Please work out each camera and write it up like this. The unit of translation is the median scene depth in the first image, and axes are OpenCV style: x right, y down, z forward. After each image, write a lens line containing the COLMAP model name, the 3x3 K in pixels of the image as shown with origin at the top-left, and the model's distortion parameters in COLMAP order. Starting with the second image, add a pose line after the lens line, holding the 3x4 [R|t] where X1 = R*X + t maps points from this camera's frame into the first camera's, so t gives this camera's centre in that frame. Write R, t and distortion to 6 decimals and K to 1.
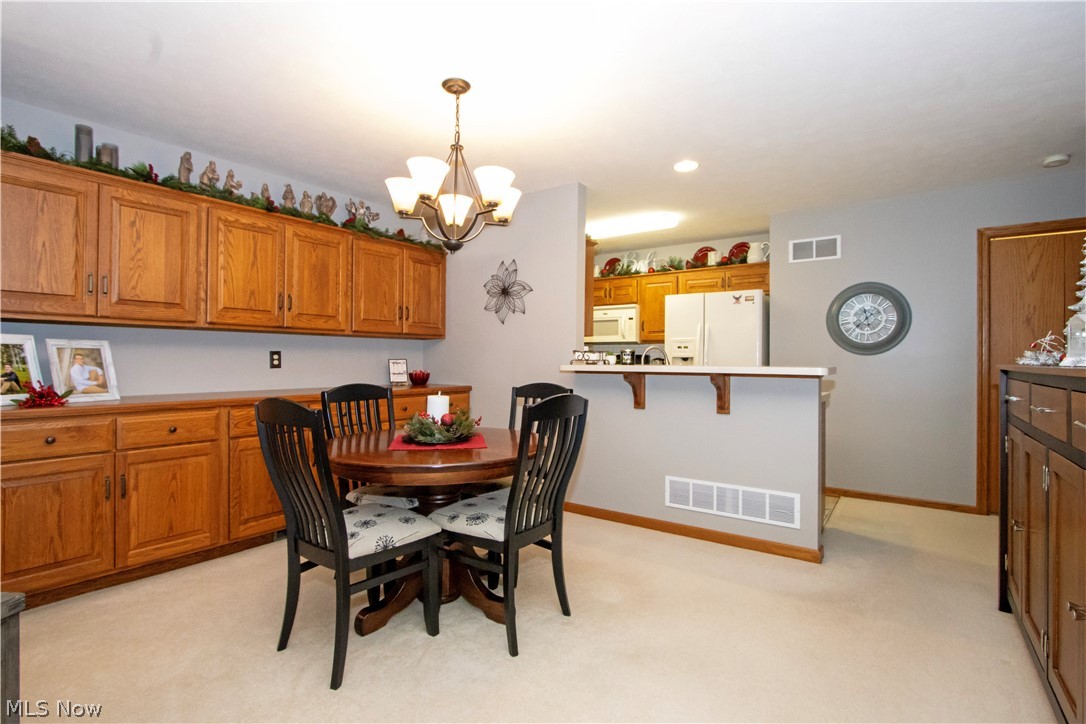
lens RADIAL K [[506.6, 0, 540.8], [0, 506.6, 359.5], [0, 0, 1]] dist [-0.018570, -0.000304]
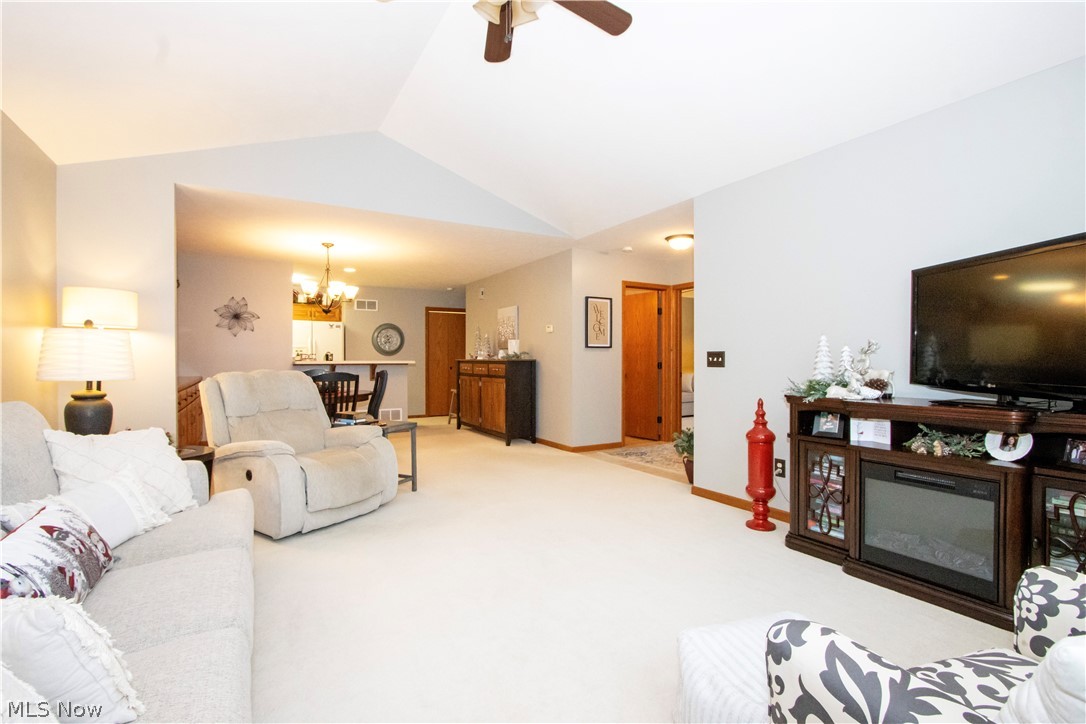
lens RADIAL K [[506.6, 0, 540.8], [0, 506.6, 359.5], [0, 0, 1]] dist [-0.018570, -0.000304]
pose [[0.377289, -0.011715, 0.926021, -1.133228], [0.011095, 0.999905, 0.008130, -0.001575], [-0.926029, 0.007207, 0.377383, -0.463078]]
